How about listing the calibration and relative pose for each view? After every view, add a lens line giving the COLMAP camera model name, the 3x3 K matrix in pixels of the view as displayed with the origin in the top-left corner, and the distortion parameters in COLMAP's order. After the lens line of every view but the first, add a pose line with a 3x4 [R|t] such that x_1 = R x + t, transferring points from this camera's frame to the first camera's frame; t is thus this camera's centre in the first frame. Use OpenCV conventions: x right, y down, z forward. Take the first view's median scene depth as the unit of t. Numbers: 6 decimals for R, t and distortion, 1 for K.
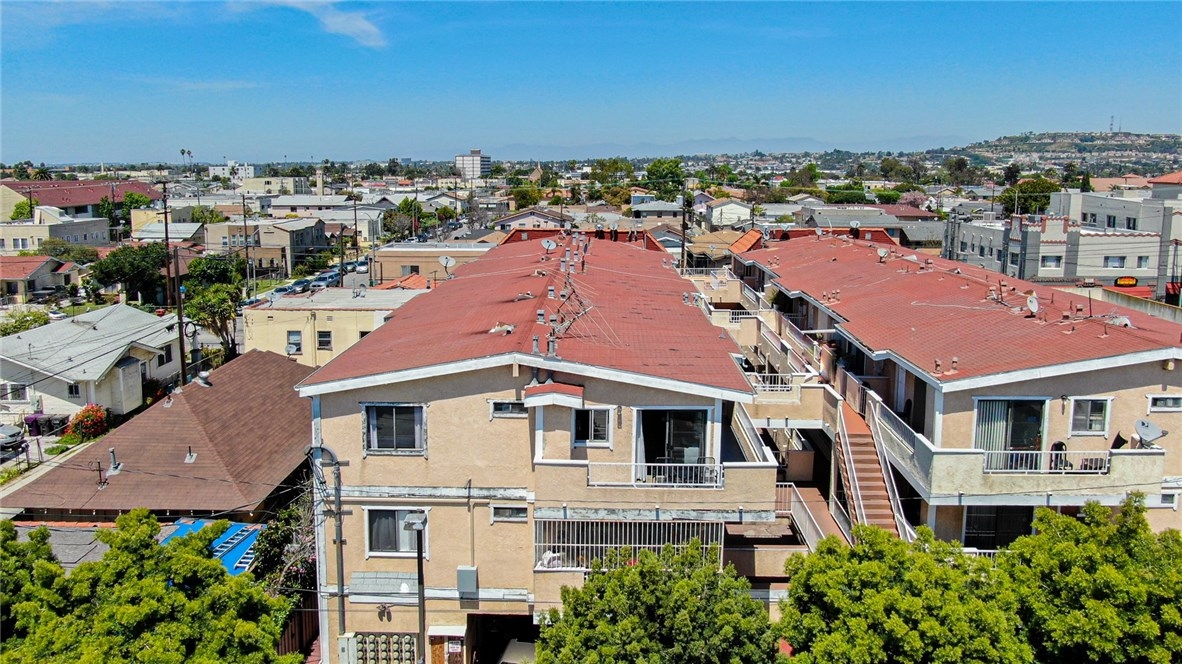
lens RADIAL K [[862.0, 0, 591.1], [0, 862.0, 331.9], [0, 0, 1]] dist [0.001389, 0.000126]
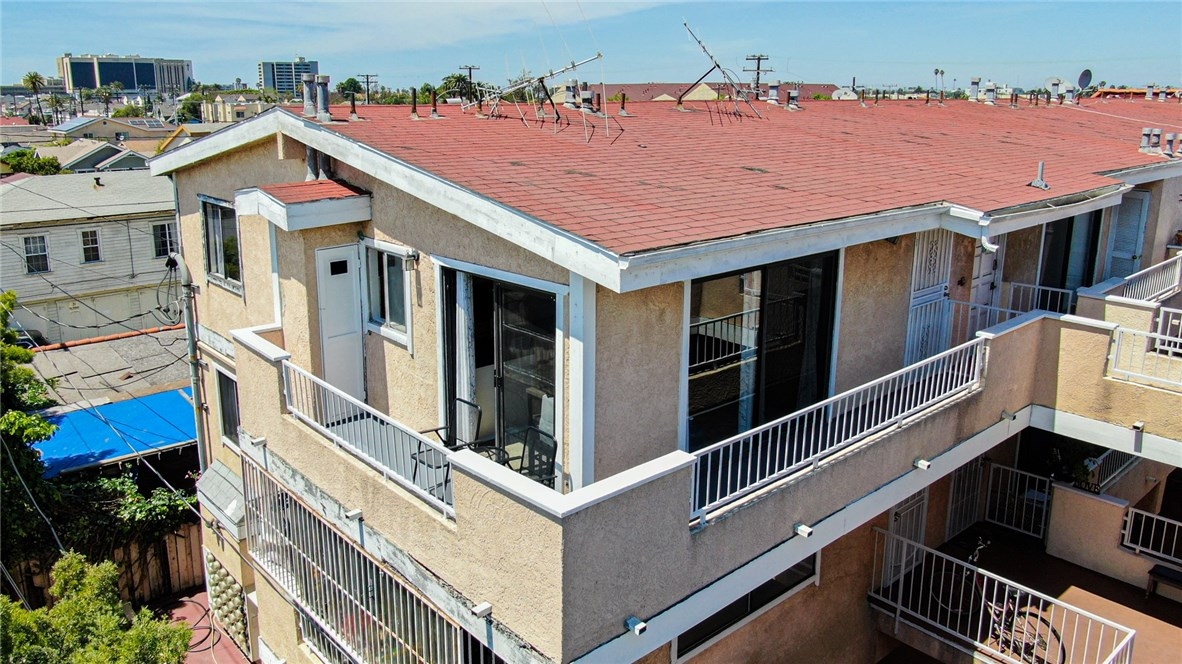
lens RADIAL K [[862.0, 0, 590.3], [0, 862.0, 322.8], [0, 0, 1]] dist [0.001389, 0.000126]
pose [[0.670657, 0.182330, -0.719010, 0.389349], [-0.133796, 0.983155, 0.124515, 0.058455], [0.729601, 0.012693, 0.683755, 0.790746]]
